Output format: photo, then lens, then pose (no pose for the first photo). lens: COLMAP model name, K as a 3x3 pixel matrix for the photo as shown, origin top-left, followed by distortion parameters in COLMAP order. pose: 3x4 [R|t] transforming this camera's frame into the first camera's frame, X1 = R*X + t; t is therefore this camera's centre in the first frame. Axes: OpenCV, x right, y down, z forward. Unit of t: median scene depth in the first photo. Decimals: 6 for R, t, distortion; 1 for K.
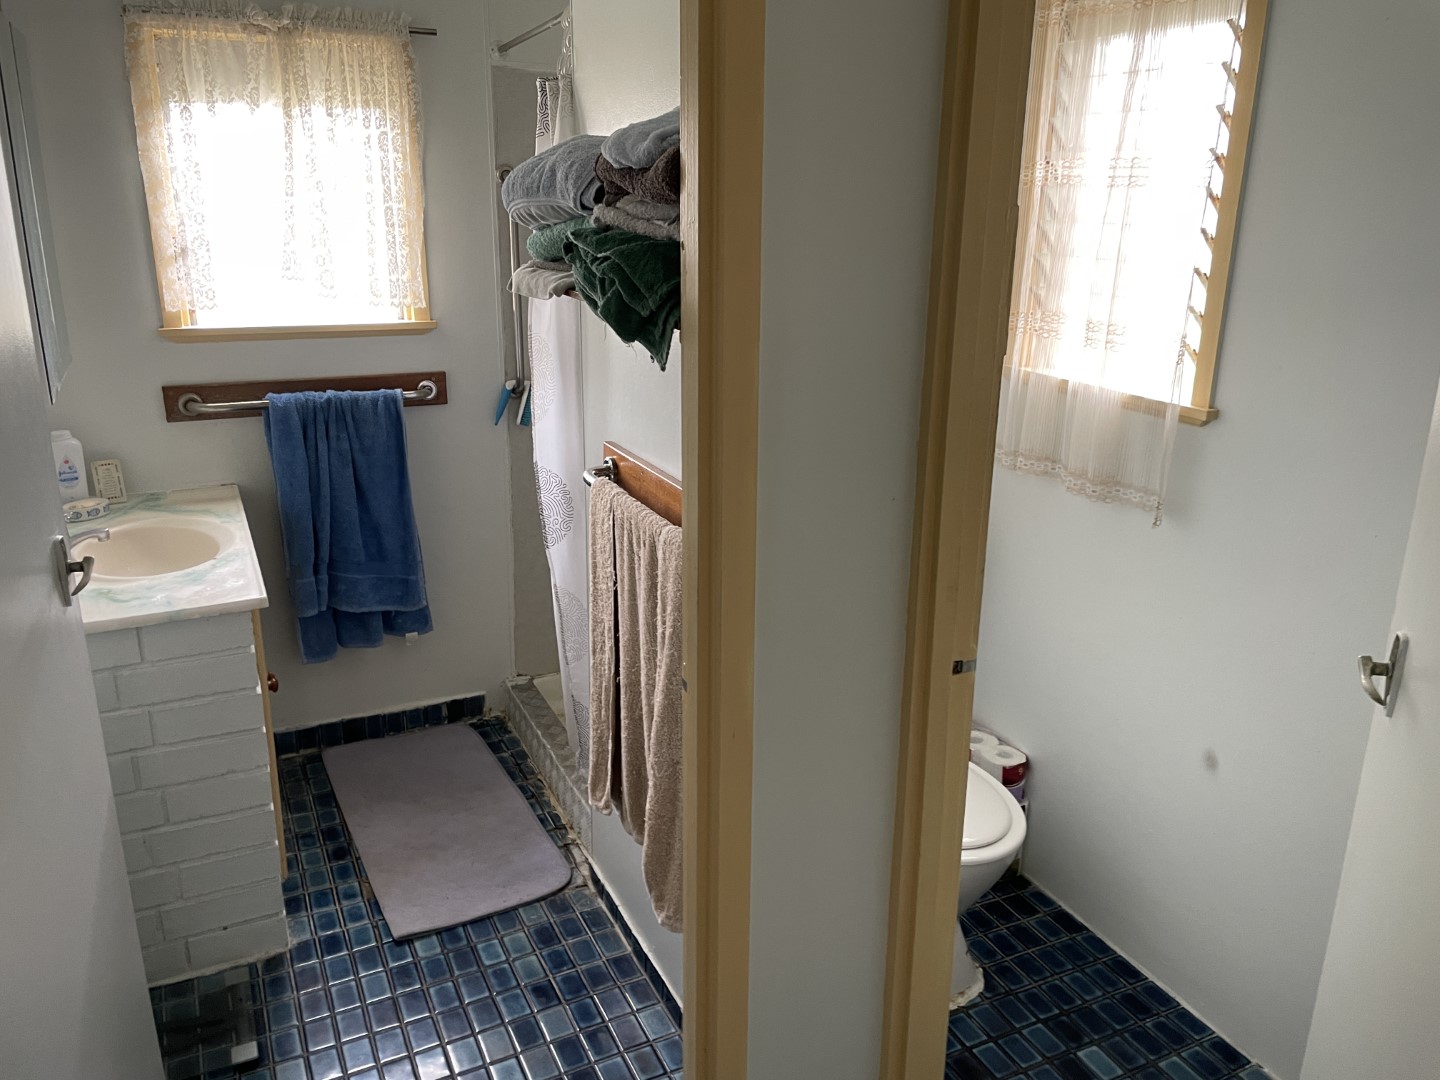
lens RADIAL K [[1145.6, 0, 756.5], [0, 1145.6, 540.8], [0, 0, 1]] dist [0.137436, -0.185851]
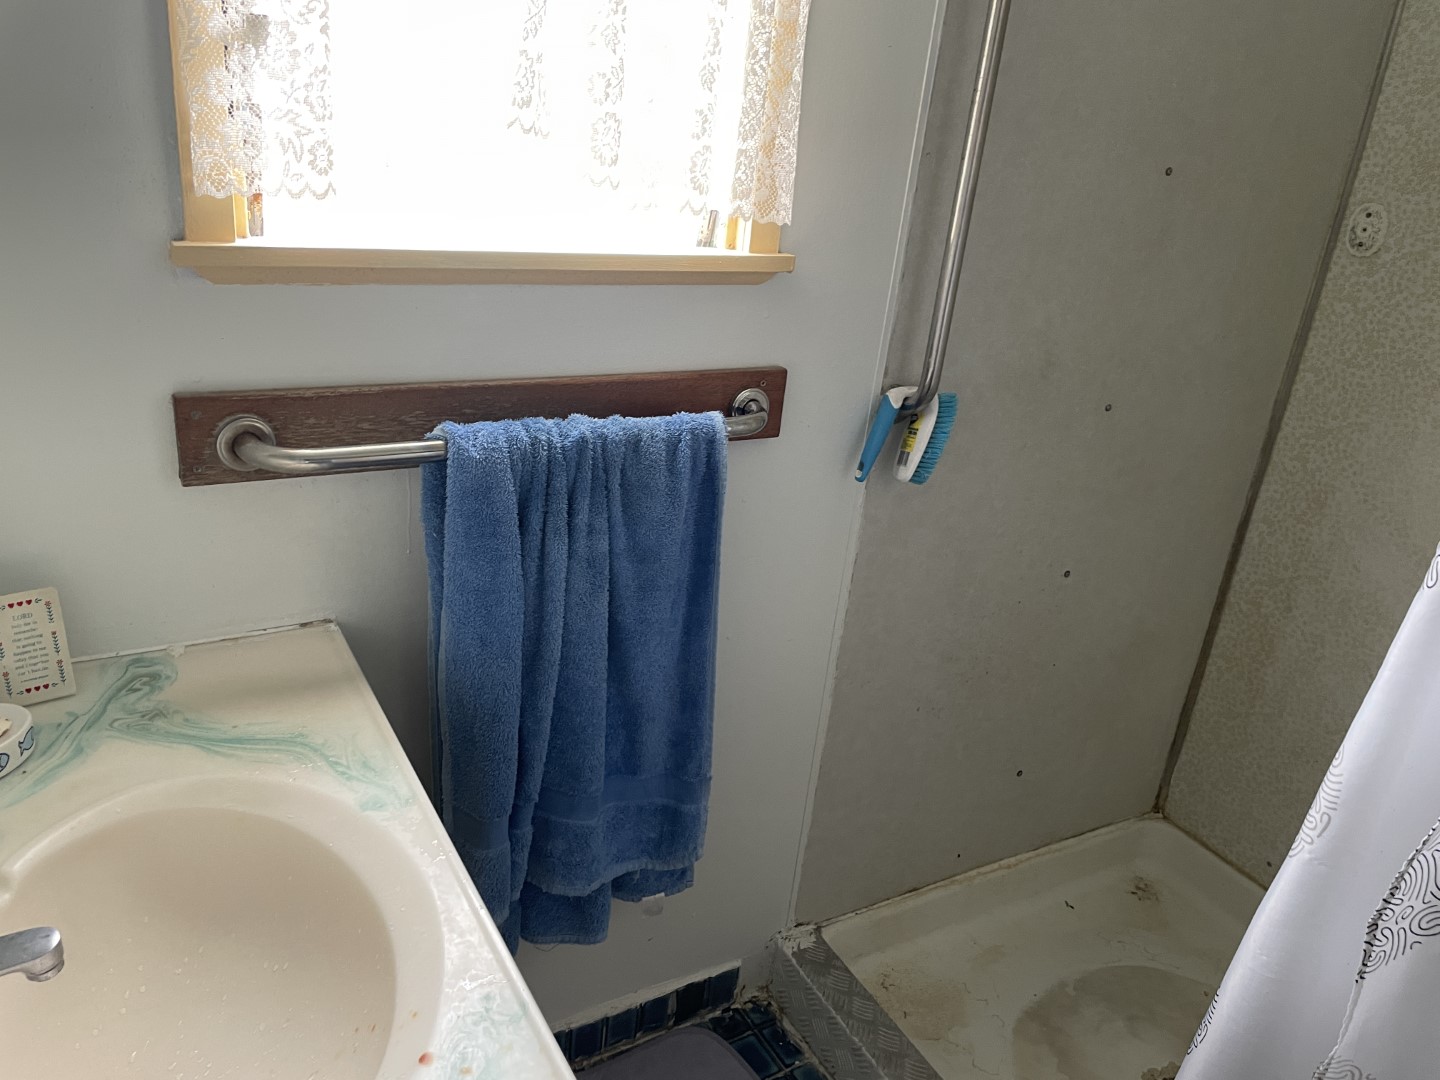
lens RADIAL K [[1091.1, 0, 713.2], [0, 1091.1, 533.1], [0, 0, 1]] dist [0.116476, -0.170316]
pose [[0.994315, 0.047190, 0.095453, -0.352727], [-0.055785, 0.994426, 0.089471, -0.124752], [-0.090699, -0.094287, 0.991405, 0.602047]]
